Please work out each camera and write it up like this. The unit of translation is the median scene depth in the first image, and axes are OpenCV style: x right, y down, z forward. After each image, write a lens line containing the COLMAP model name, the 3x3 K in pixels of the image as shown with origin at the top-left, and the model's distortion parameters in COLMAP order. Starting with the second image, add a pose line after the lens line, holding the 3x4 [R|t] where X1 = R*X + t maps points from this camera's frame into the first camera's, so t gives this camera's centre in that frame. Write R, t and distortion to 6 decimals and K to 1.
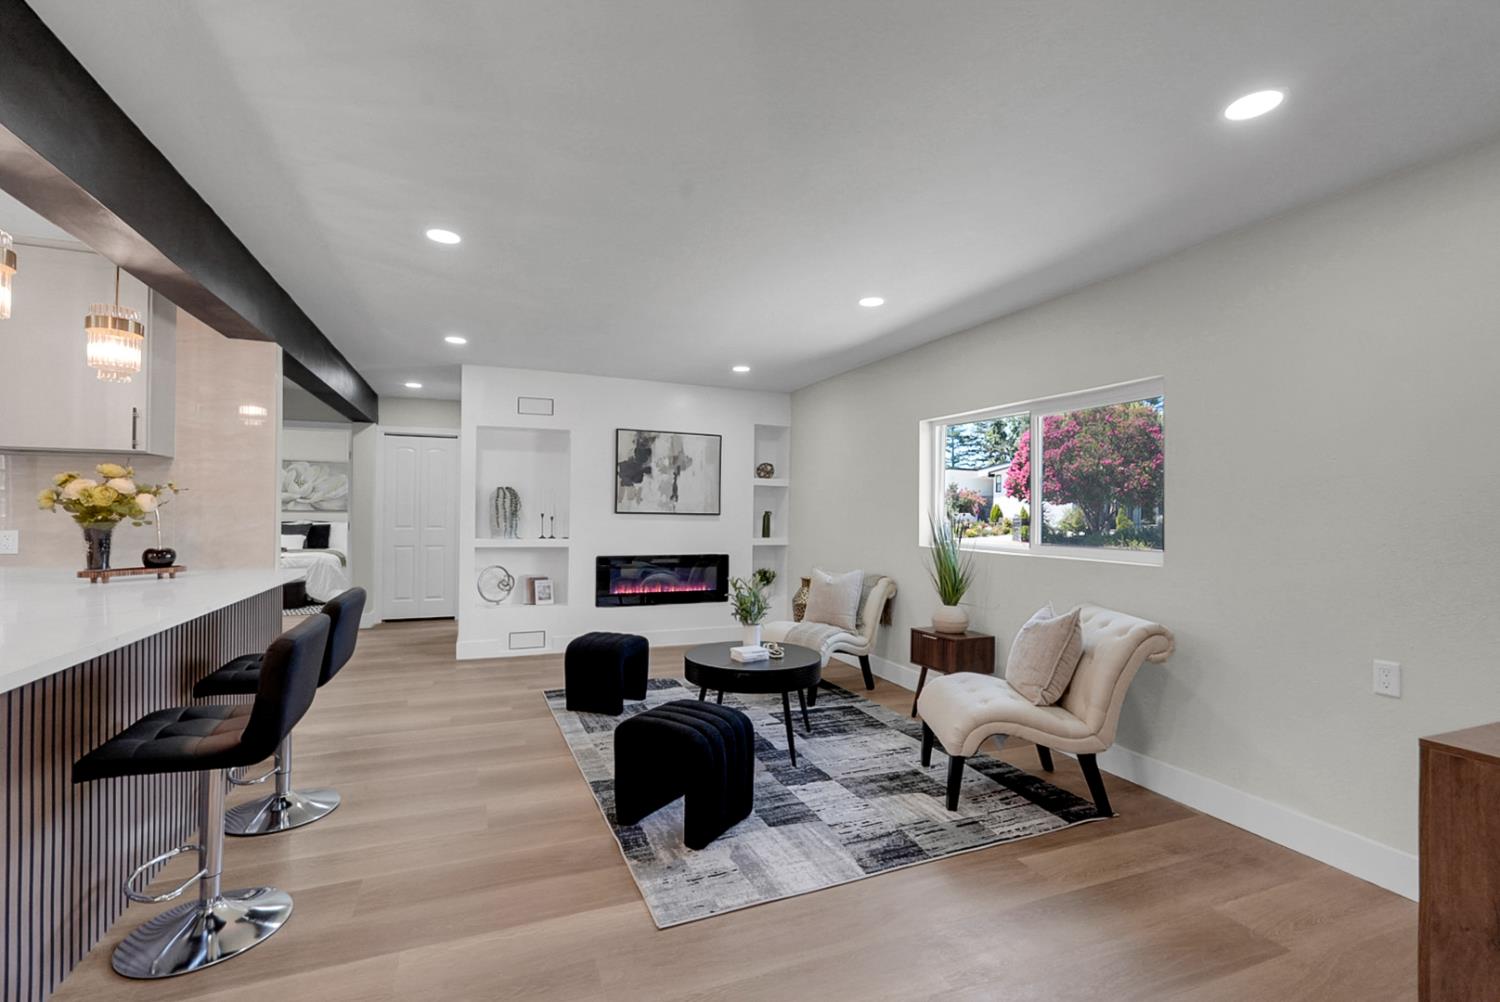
lens RADIAL K [[661.1, 0, 750.0], [0, 661.1, 501.0], [0, 0, 1]] dist [-0.007957, 0.000867]
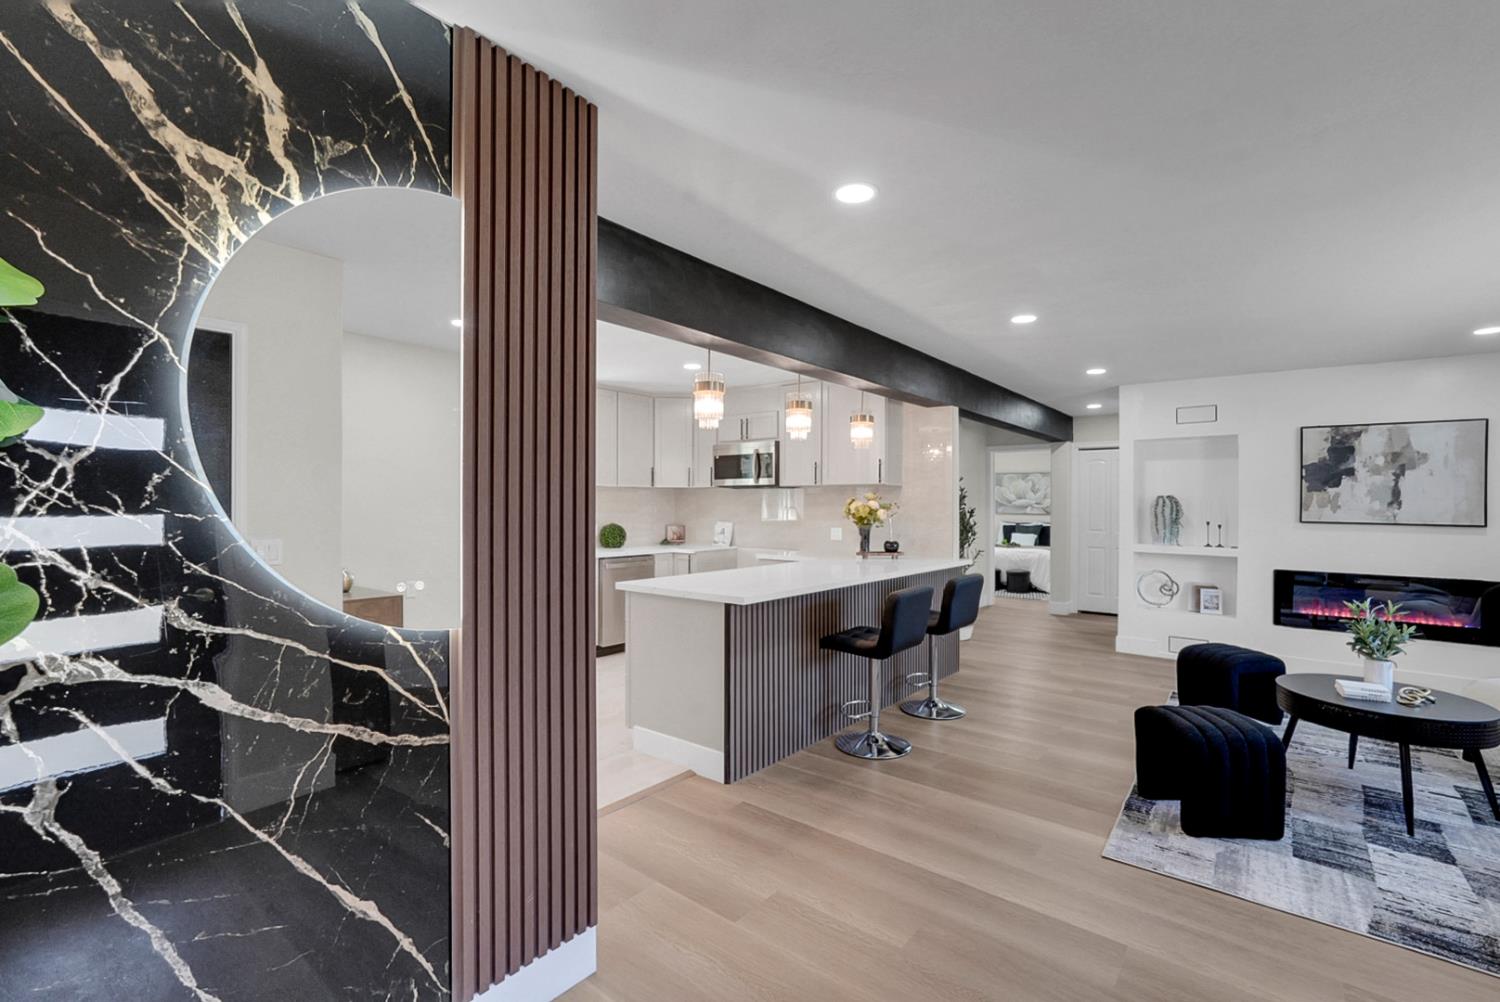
lens RADIAL K [[661.1, 0, 750.0], [0, 661.1, 501.0], [0, 0, 1]] dist [-0.007957, 0.000867]
pose [[0.477169, -0.009527, -0.878760, 0.246899], [0.010054, 0.999935, -0.005381, -0.014745], [0.878754, -0.006267, 0.477234, -0.076730]]
